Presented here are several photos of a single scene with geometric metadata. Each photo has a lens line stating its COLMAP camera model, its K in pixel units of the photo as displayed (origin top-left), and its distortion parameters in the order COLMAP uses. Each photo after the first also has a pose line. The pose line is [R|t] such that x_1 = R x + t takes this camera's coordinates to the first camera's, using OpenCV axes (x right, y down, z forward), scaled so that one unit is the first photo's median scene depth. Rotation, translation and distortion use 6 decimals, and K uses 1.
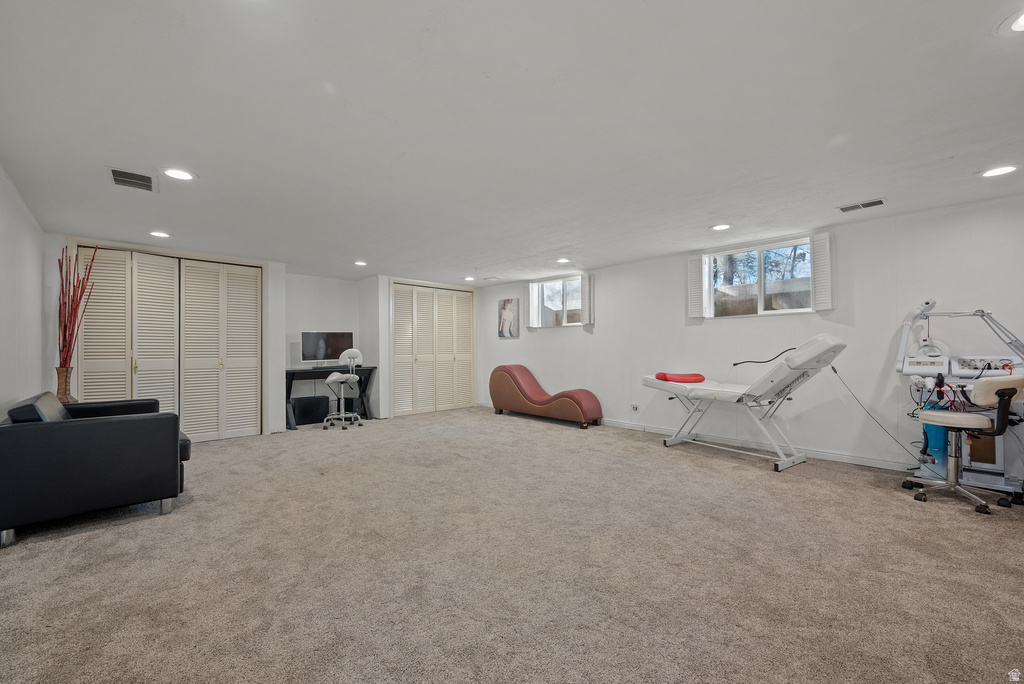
lens RADIAL K [[411.1, 0, 514.0], [0, 411.1, 349.2], [0, 0, 1]] dist [0.000084, -0.000486]
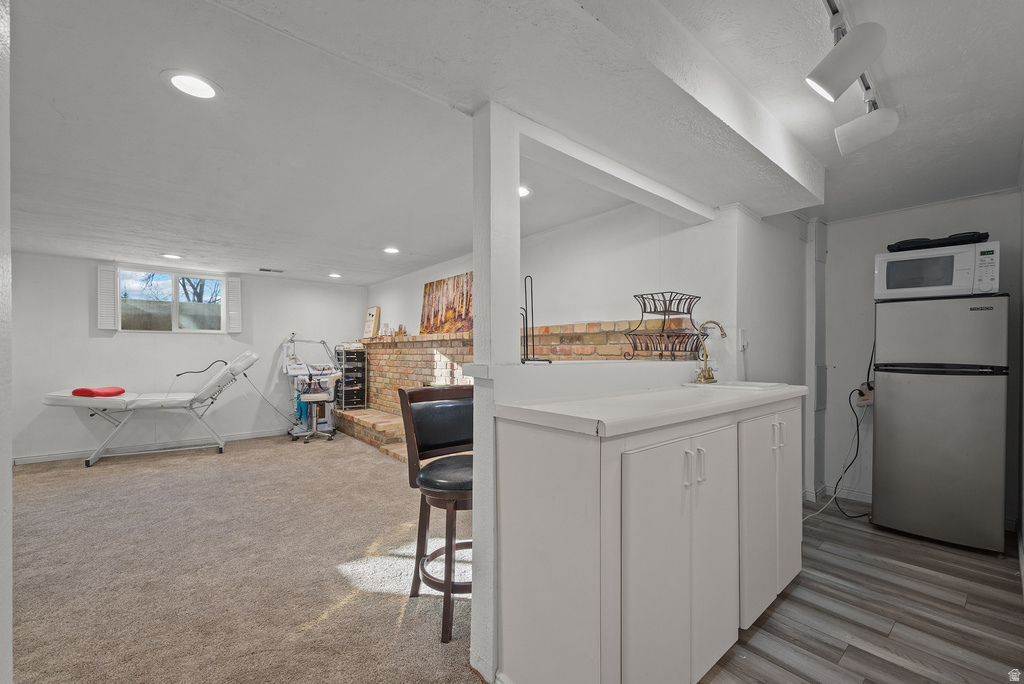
lens RADIAL K [[411.1, 0, 513.1], [0, 411.1, 351.2], [0, 0, 1]] dist [0.000084, -0.000486]
pose [[0.058507, 0.009516, 0.998242, -0.716225], [0.002256, 0.999951, -0.009664, -0.021286], [-0.998284, 0.002817, 0.058483, -0.027304]]
